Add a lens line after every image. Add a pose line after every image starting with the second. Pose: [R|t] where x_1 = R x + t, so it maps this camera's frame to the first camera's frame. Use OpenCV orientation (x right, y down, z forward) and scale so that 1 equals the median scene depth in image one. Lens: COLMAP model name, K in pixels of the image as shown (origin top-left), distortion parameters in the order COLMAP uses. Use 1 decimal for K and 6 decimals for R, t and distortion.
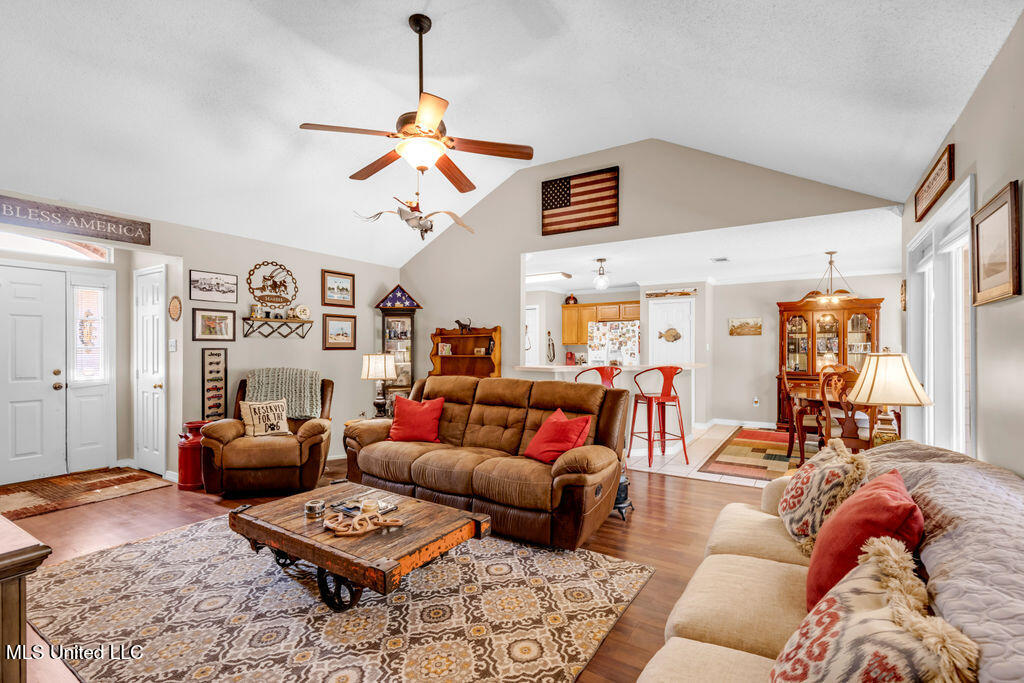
lens RADIAL K [[473.5, 0, 518.1], [0, 473.5, 348.0], [0, 0, 1]] dist [0.001544, 0.000520]
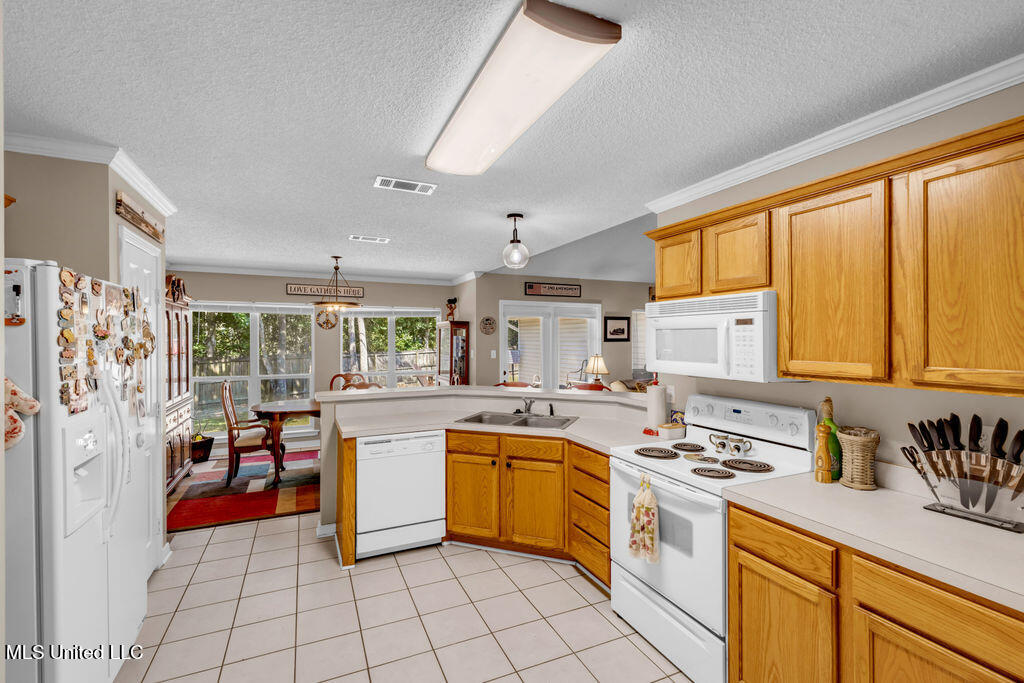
lens RADIAL K [[459.5, 0, 516.6], [0, 459.5, 339.6], [0, 0, 1]] dist [0.008782, -0.000322]
pose [[-0.830759, -0.000441, 0.556632, -0.135882], [-0.000360, 1.000000, 0.000254, -0.034481], [-0.556632, 0.000011, -0.830759, 1.435434]]
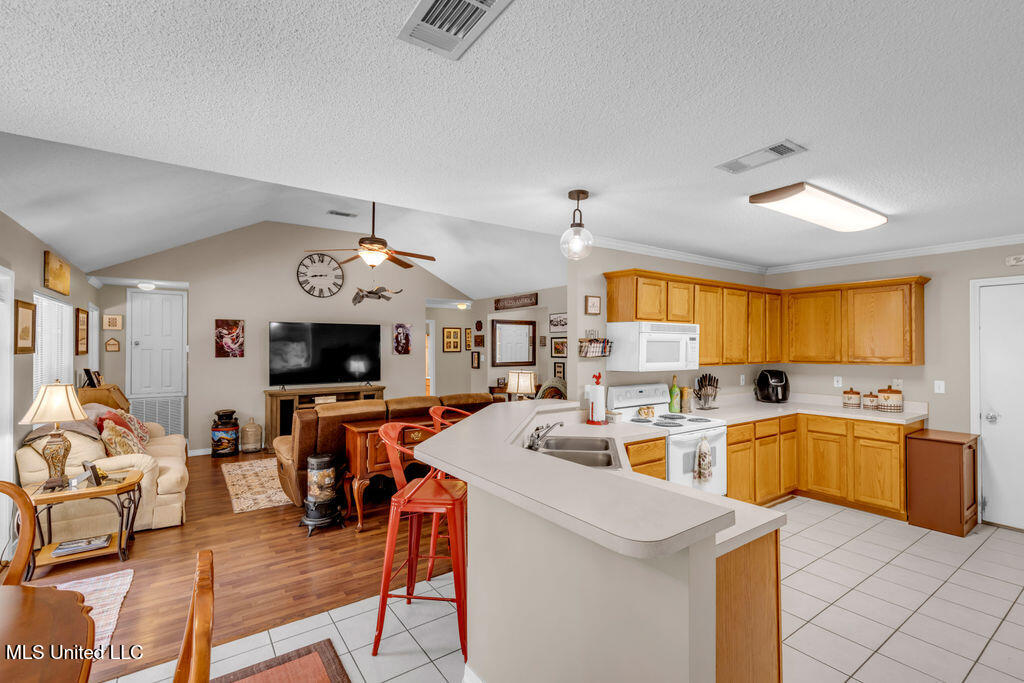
lens RADIAL K [[458.9, 0, 509.9], [0, 458.9, 344.3], [0, 0, 1]] dist [0.000821, -0.000005]
pose [[-0.400314, -0.006516, -0.916355, 0.598044], [0.000626, 0.999973, -0.007384, -0.035368], [0.916378, -0.003530, -0.400298, 1.092529]]
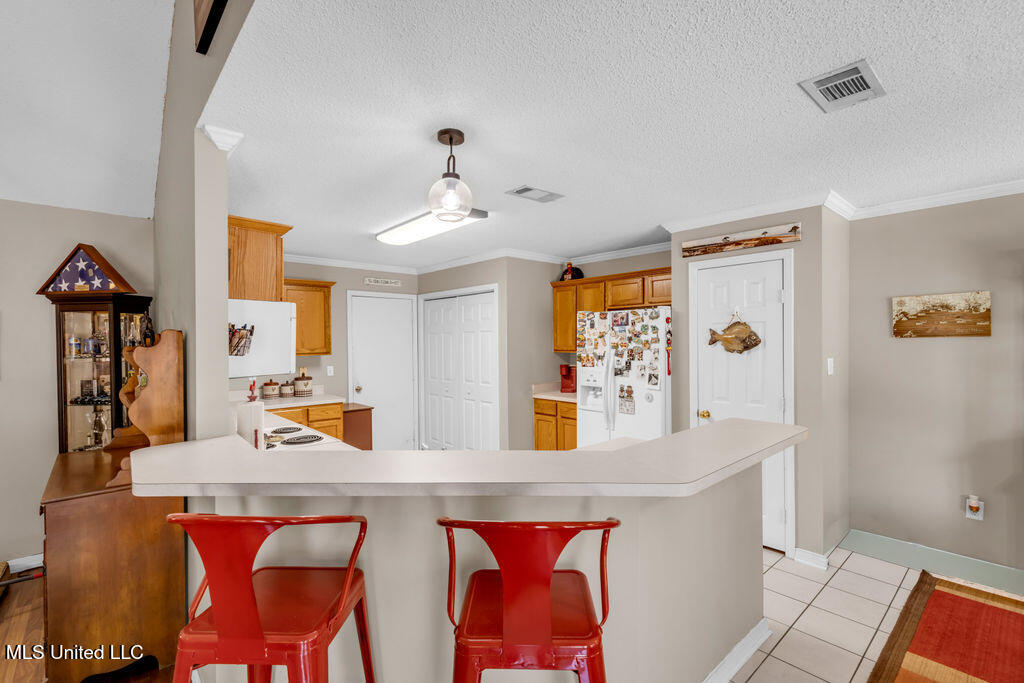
lens RADIAL K [[465.8, 0, 521.7], [0, 465.8, 344.0], [0, 0, 1]] dist [0.003279, 0.000105]
pose [[0.963281, -0.004367, -0.268460, 0.311319], [0.007328, 0.999923, 0.010030, -0.033946], [0.268395, -0.011629, 0.963239, 0.664748]]
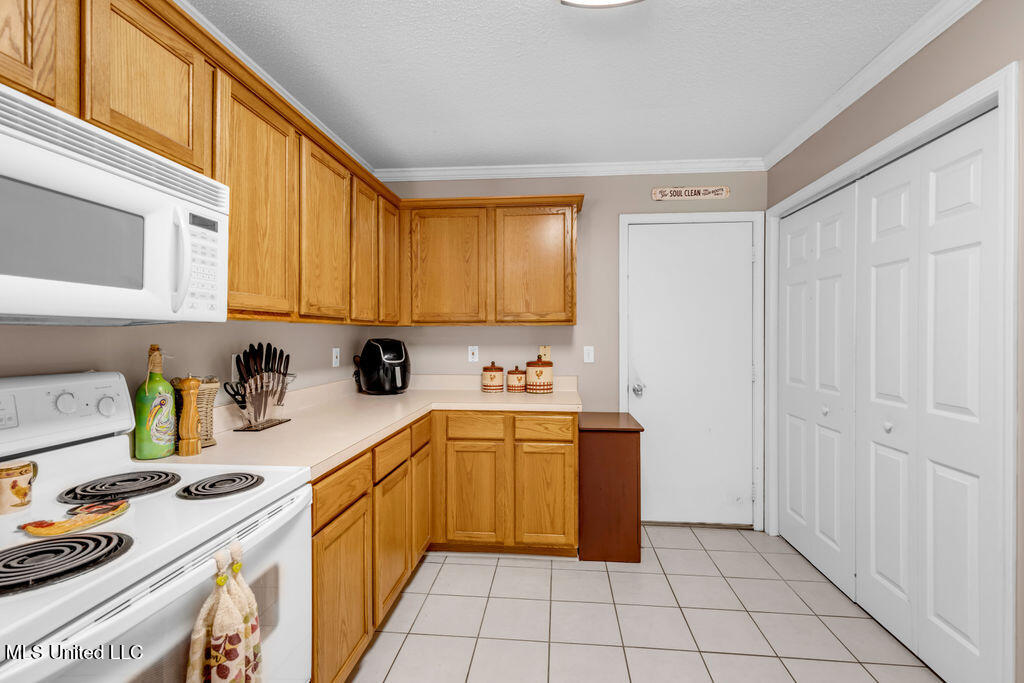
lens RADIAL K [[459.5, 0, 516.6], [0, 459.5, 339.6], [0, 0, 1]] dist [0.008782, -0.000322]
pose [[0.450674, 0.008062, -0.892652, 0.151755], [-0.000918, 0.999963, 0.008567, 0.001449], [0.892688, -0.003042, 0.450665, 1.100527]]
